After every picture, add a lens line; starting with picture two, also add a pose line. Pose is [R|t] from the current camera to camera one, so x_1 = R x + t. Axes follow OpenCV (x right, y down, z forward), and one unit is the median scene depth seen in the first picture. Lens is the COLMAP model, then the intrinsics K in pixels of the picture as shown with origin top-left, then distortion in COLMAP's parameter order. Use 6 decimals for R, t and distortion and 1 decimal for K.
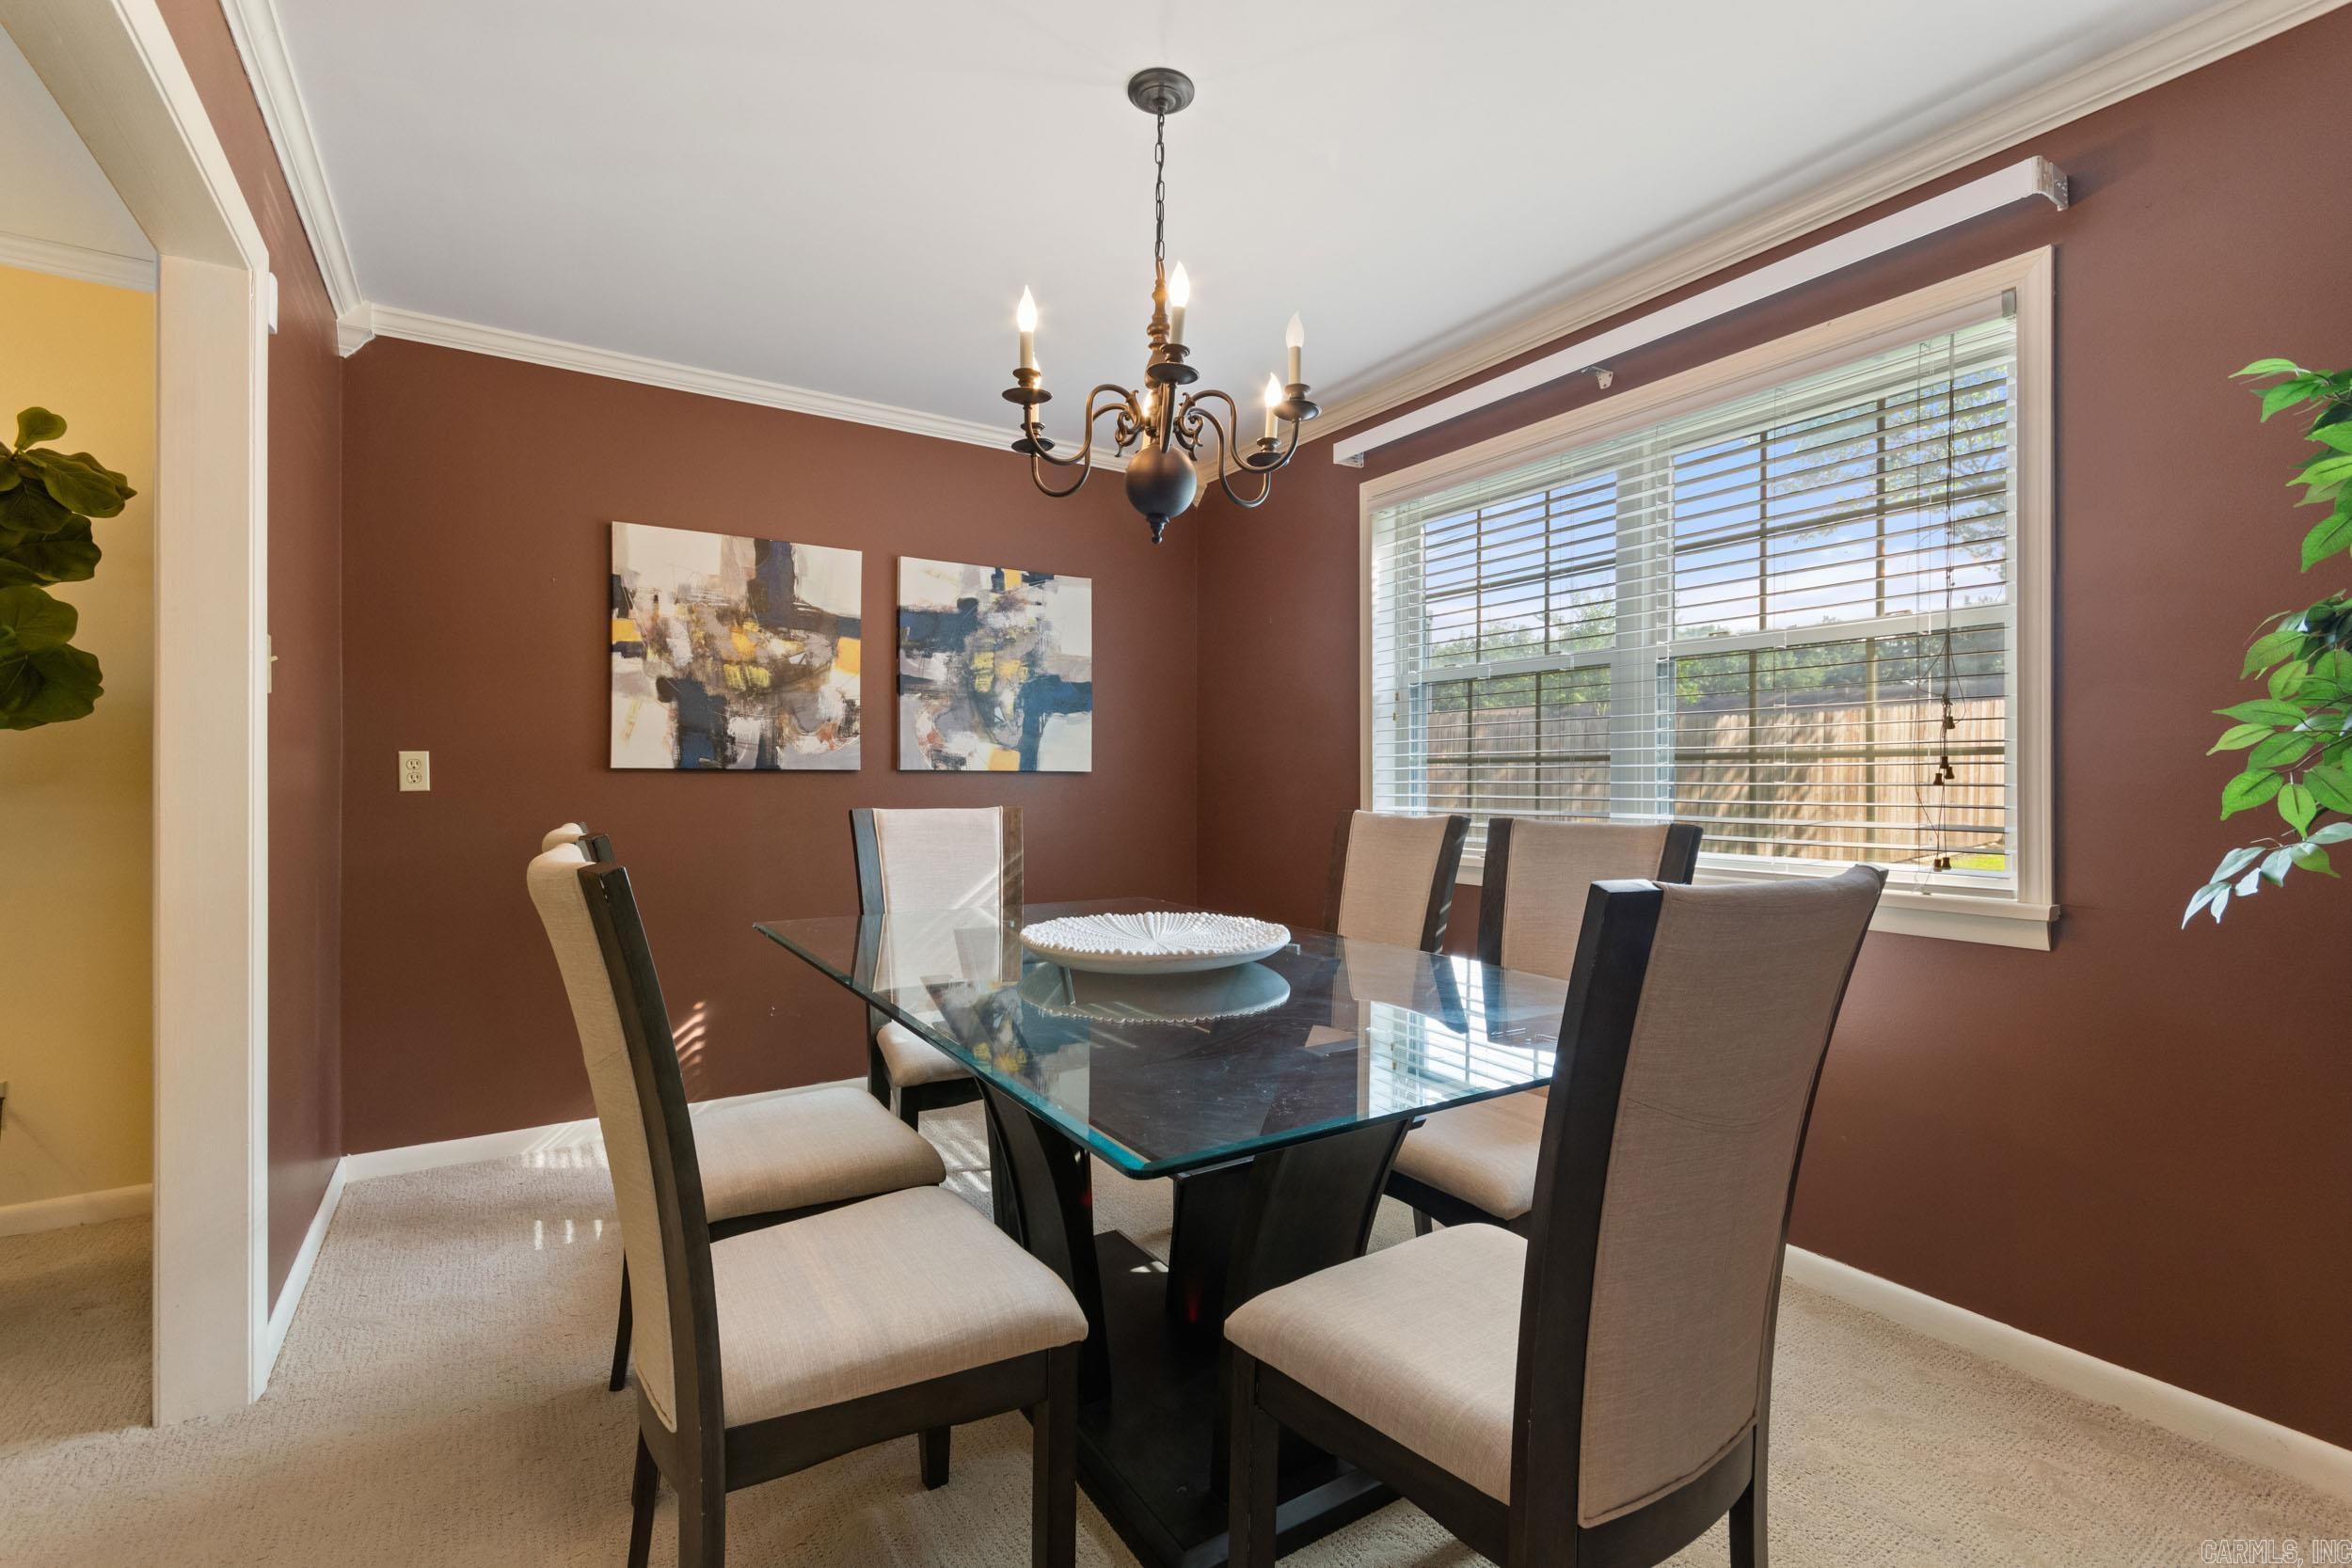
lens RADIAL K [[1037.8, 0, 1180.9], [0, 1037.8, 770.9], [0, 0, 1]] dist [0.009138, -0.000548]
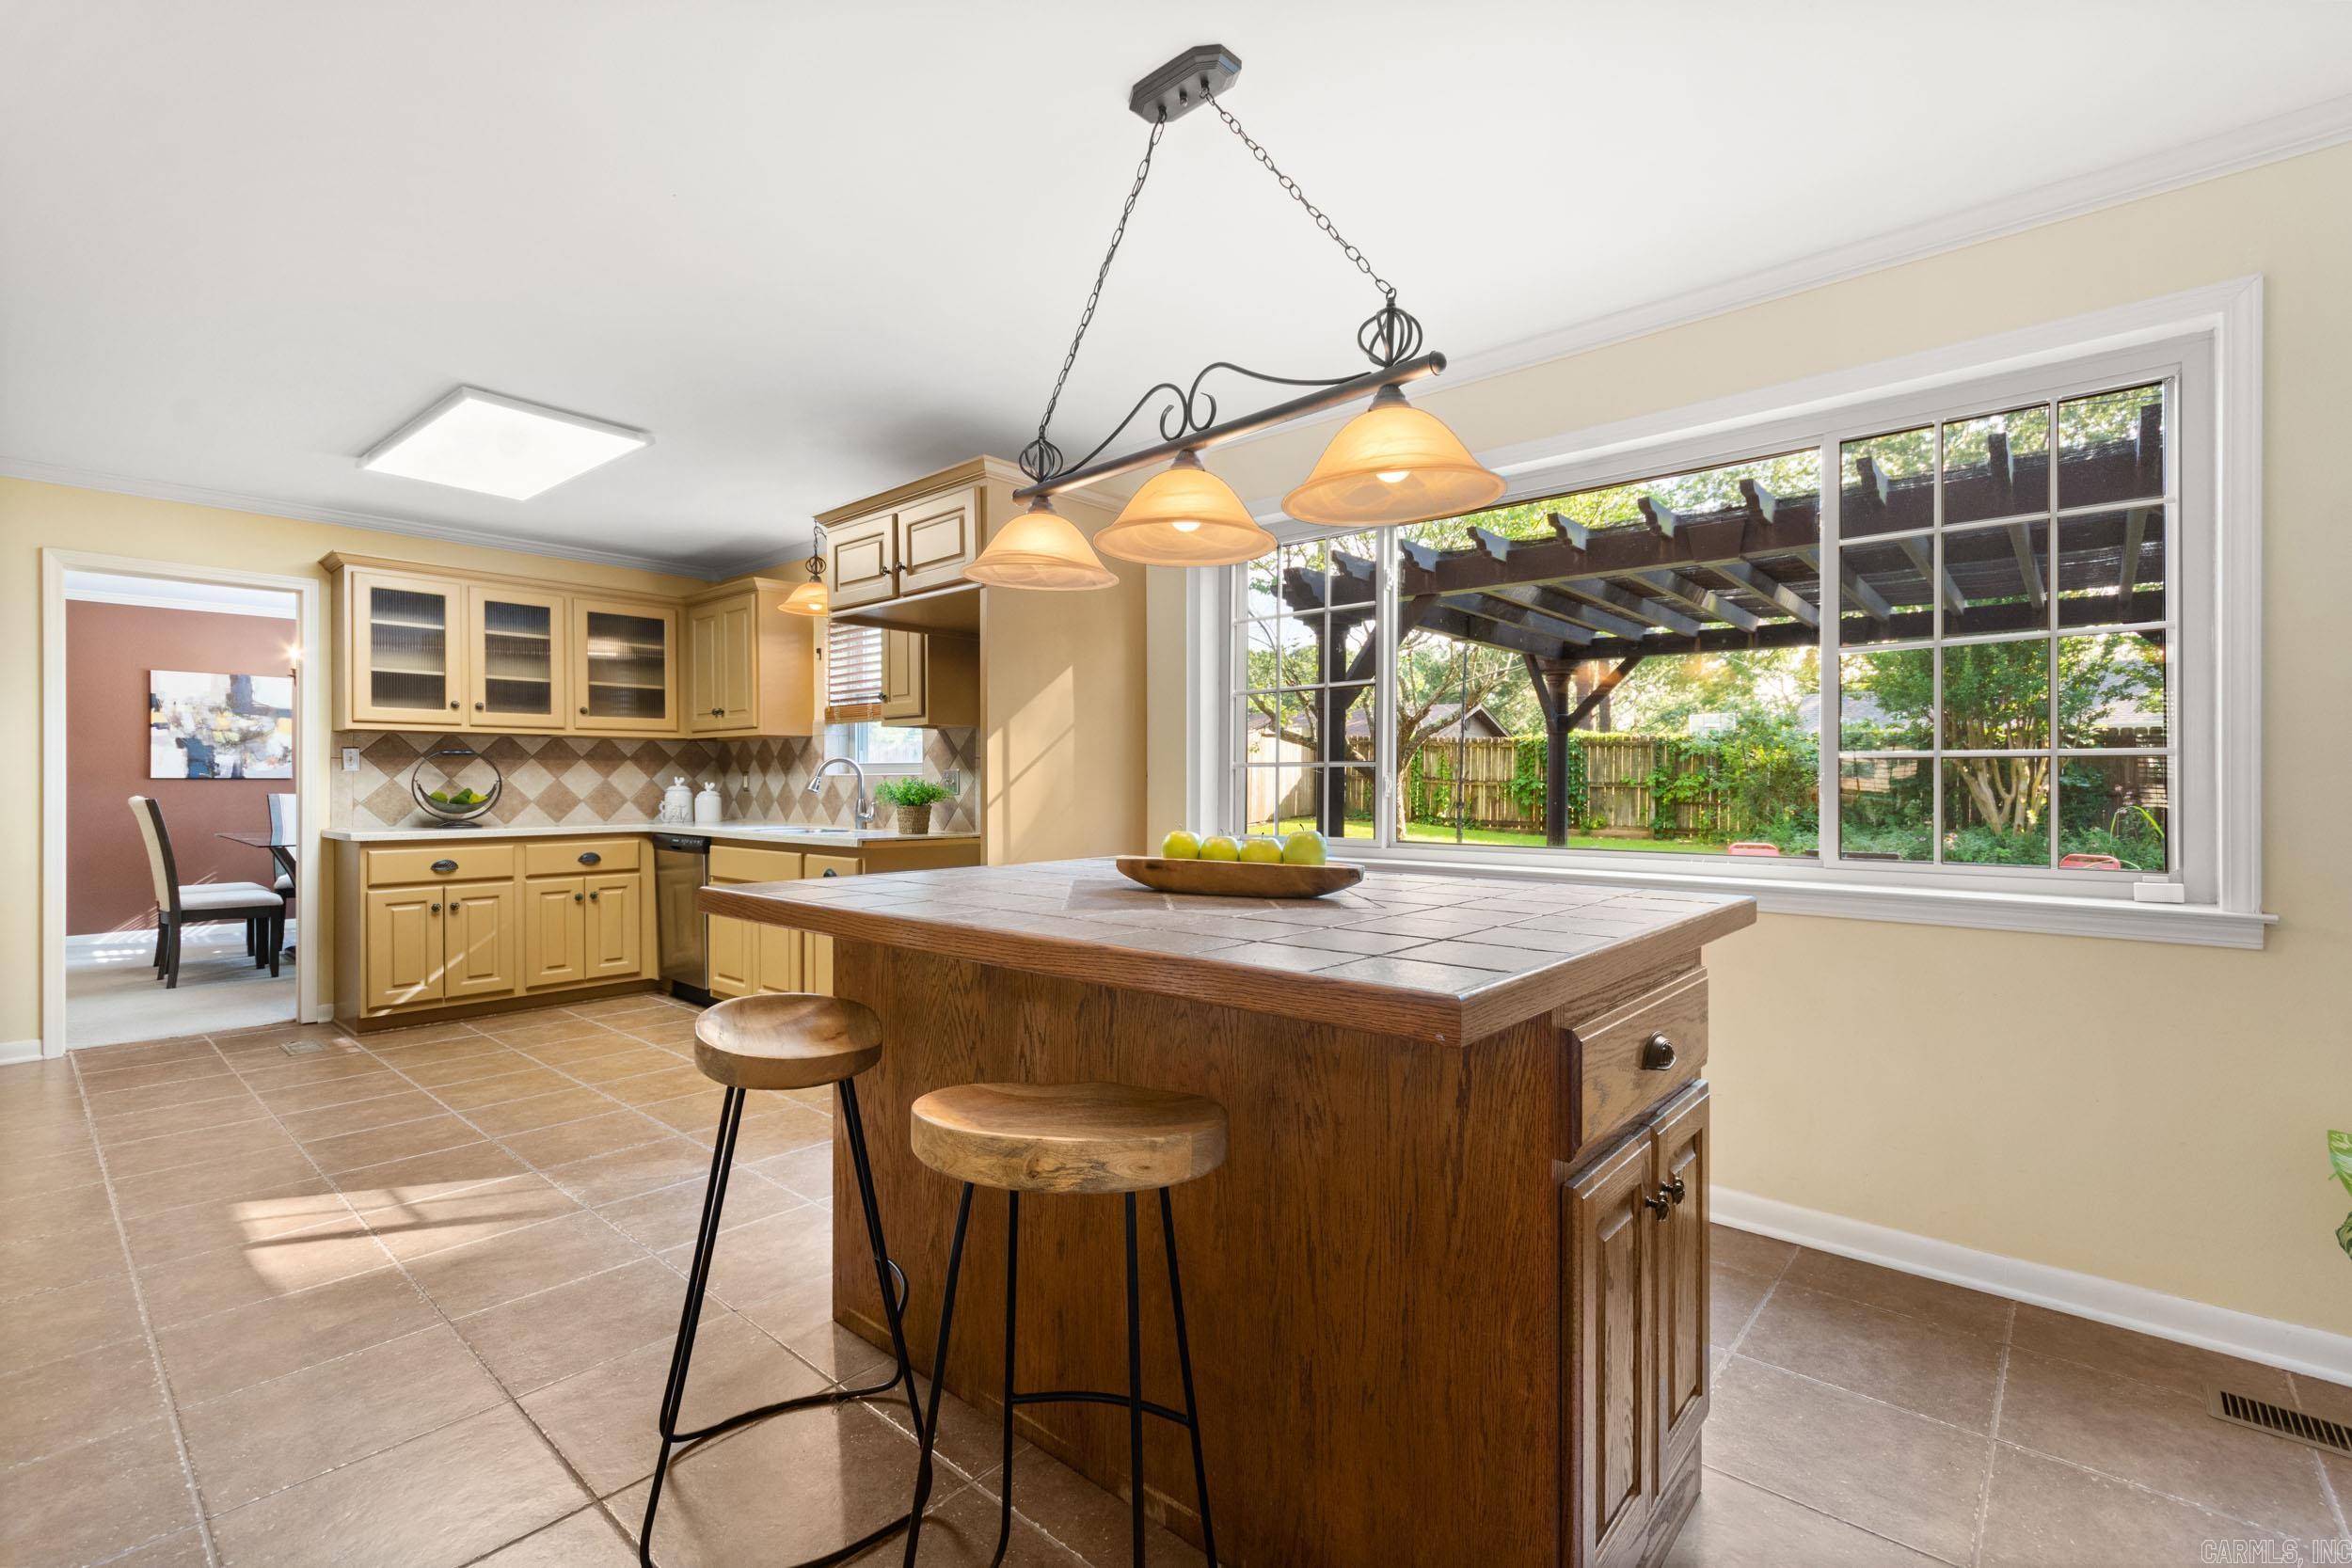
lens RADIAL K [[1037.8, 0, 1182.9], [0, 1037.8, 782.6], [0, 0, 1]] dist [0.009138, -0.000548]
pose [[0.961056, -0.006626, 0.276274, 0.935370], [0.005856, 0.999976, 0.003609, 0.012338], [-0.276292, -0.001851, 0.961072, -1.724265]]
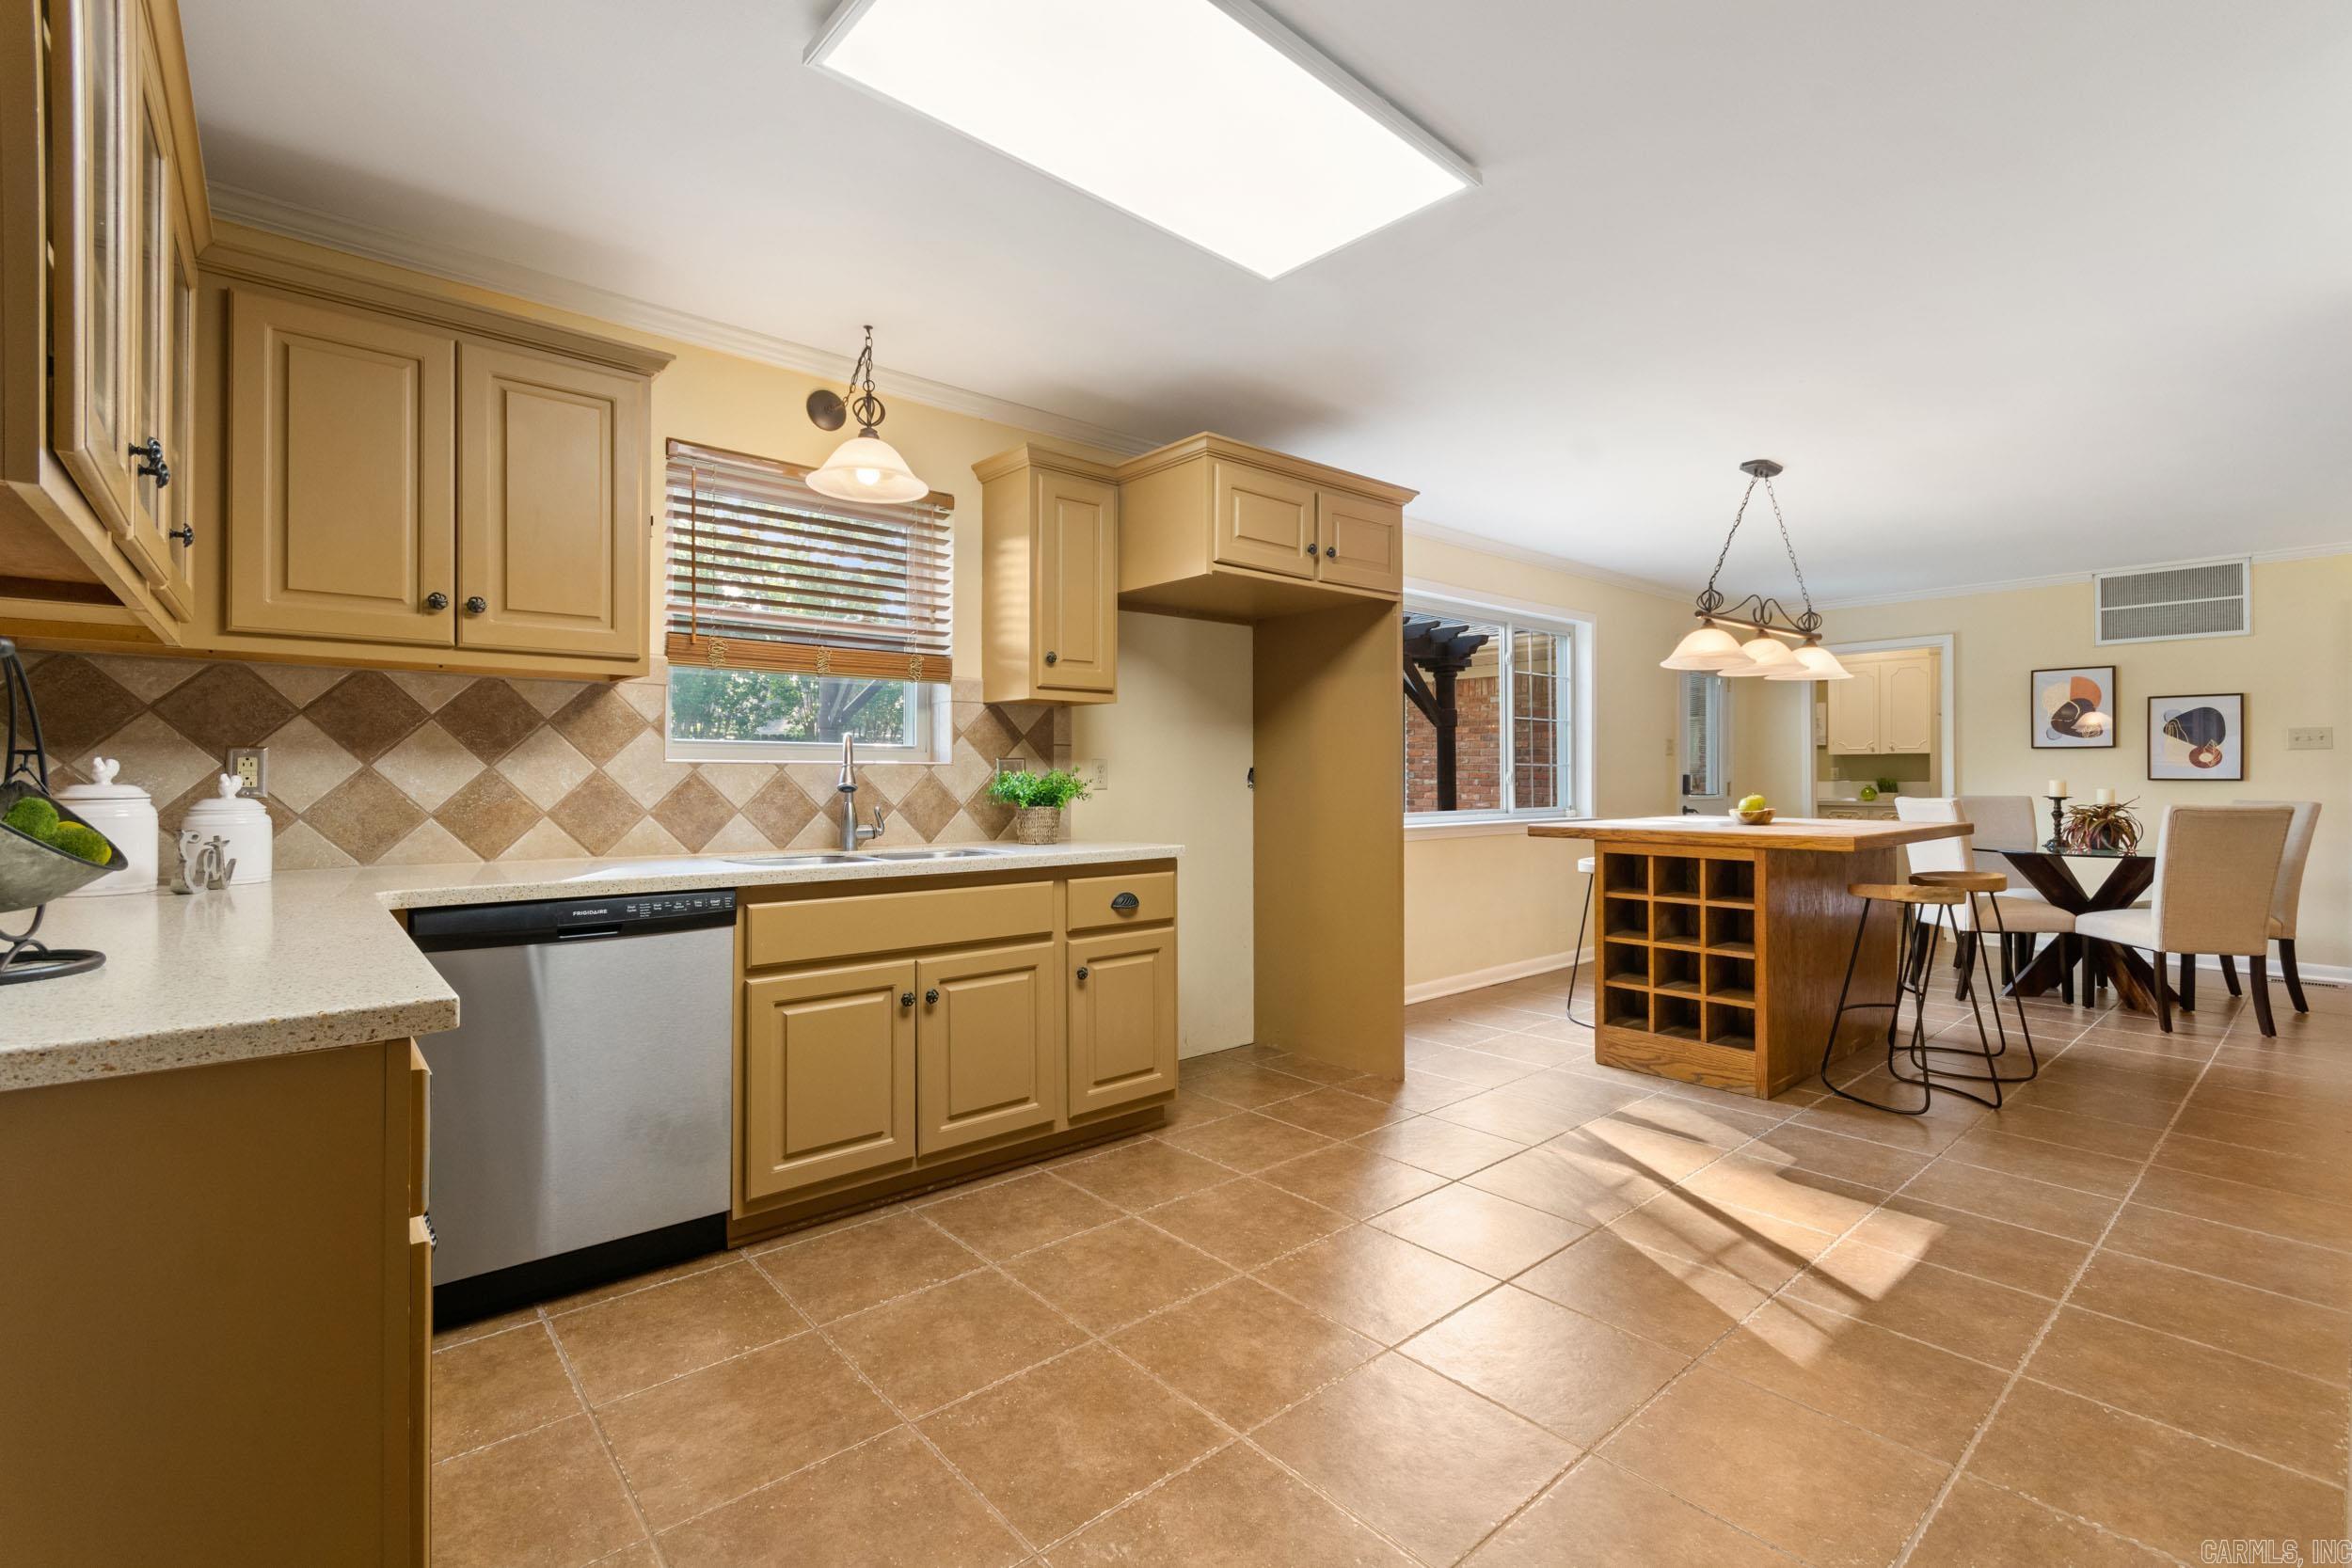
lens RADIAL K [[1037.8, 0, 1185.1], [0, 1037.8, 770.3], [0, 0, 1]] dist [0.009138, -0.000548]
pose [[-0.143737, -0.000477, 0.989616, -0.053613], [-0.002643, 0.999997, 0.000098, 0.009639], [-0.989612, -0.002602, -0.143738, -0.316108]]
